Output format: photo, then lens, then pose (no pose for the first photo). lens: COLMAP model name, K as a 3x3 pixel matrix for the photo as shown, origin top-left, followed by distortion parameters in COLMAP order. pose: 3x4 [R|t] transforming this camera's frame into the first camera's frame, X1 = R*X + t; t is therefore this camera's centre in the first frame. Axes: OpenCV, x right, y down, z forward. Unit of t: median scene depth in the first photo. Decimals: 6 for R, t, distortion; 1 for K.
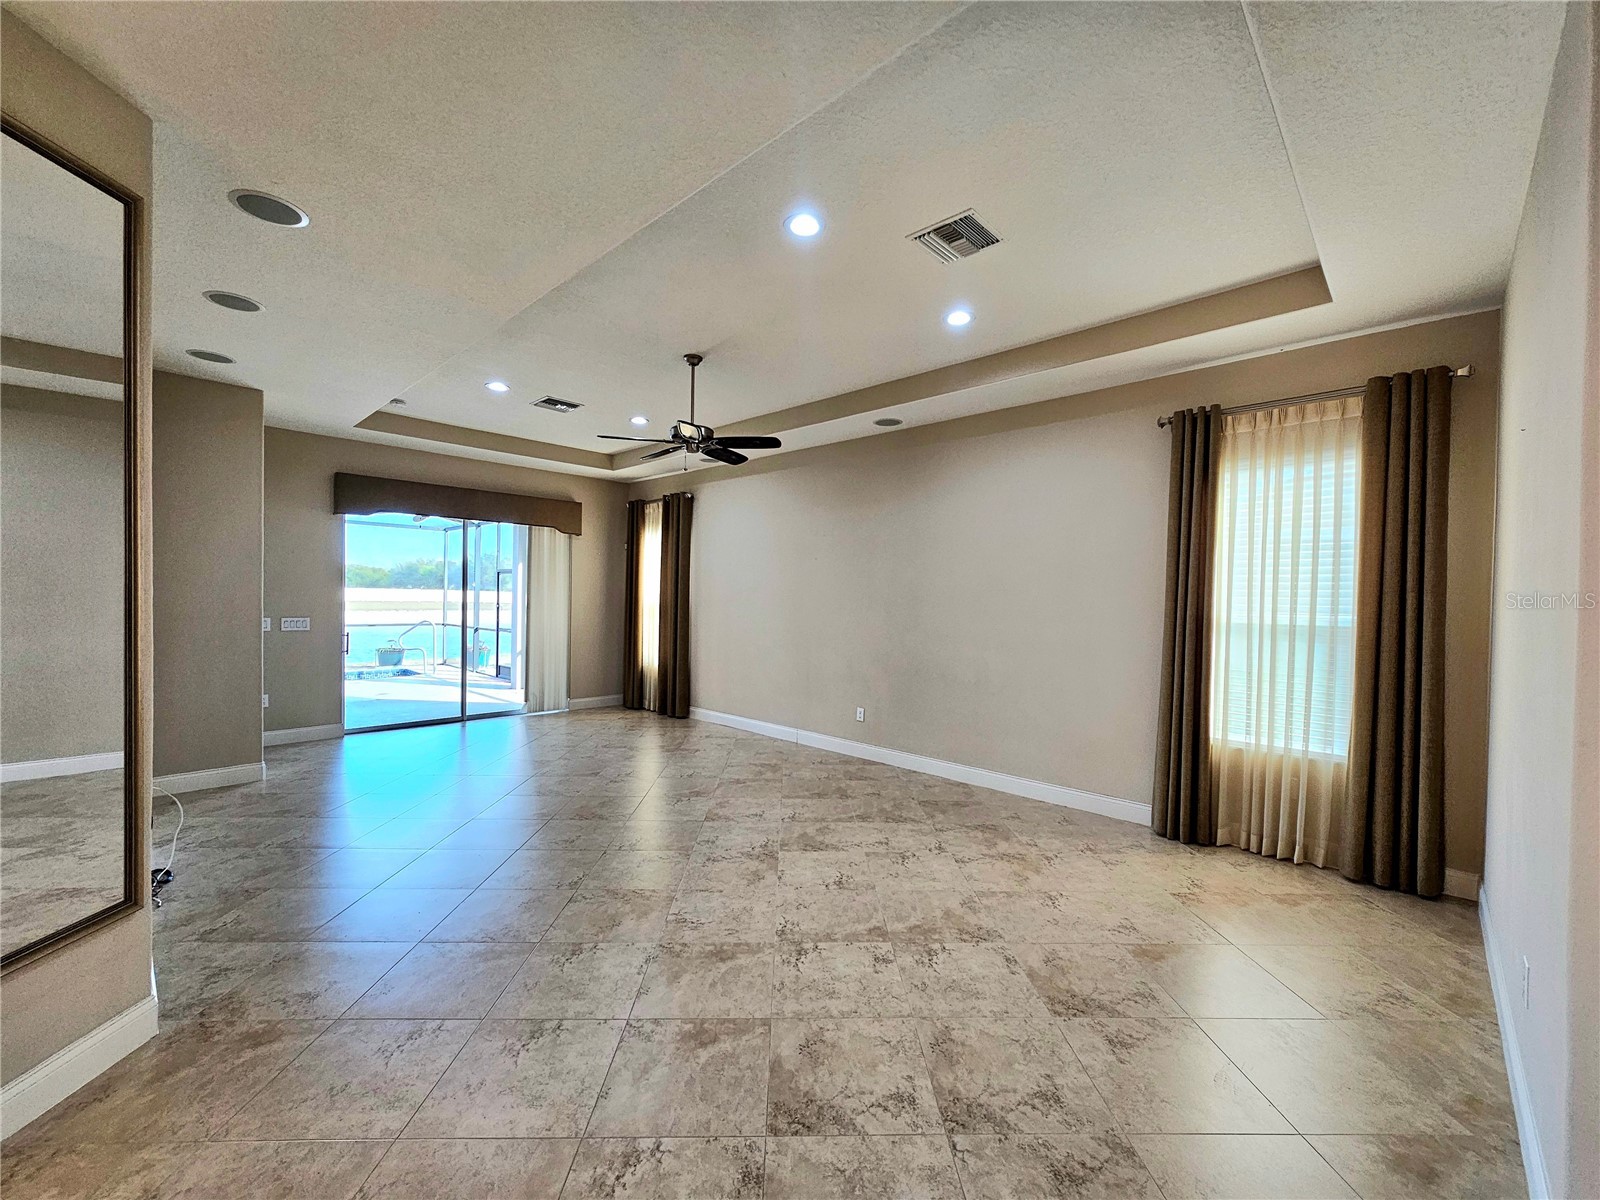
lens RADIAL K [[653.8, 0, 809.1], [0, 653.8, 608.5], [0, 0, 1]] dist [0.003211, -0.000216]
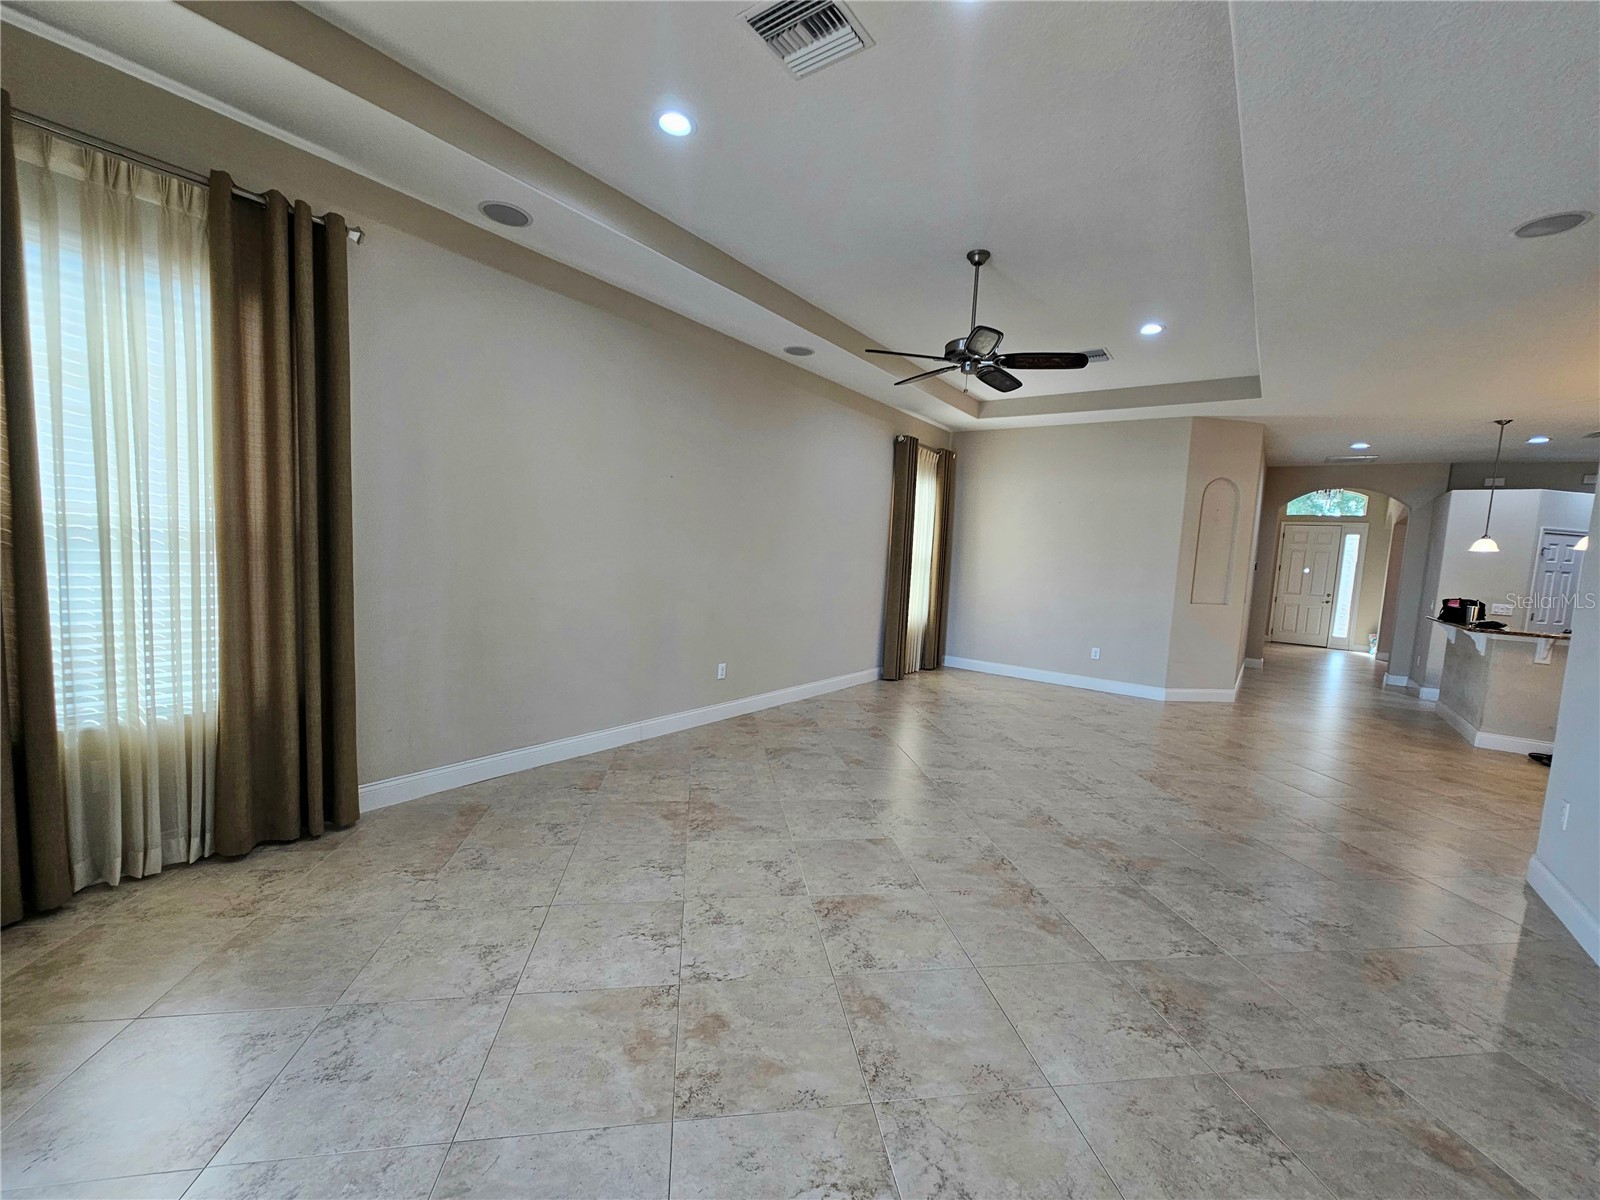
lens RADIAL K [[653.8, 0, 803.0], [0, 653.8, 603.1], [0, 0, 1]] dist [0.003211, -0.000216]
pose [[-0.132311, -0.105210, 0.985609, -0.896489], [-0.039720, 0.994115, 0.100786, -0.021126], [-0.990412, -0.025814, -0.135712, 1.170099]]
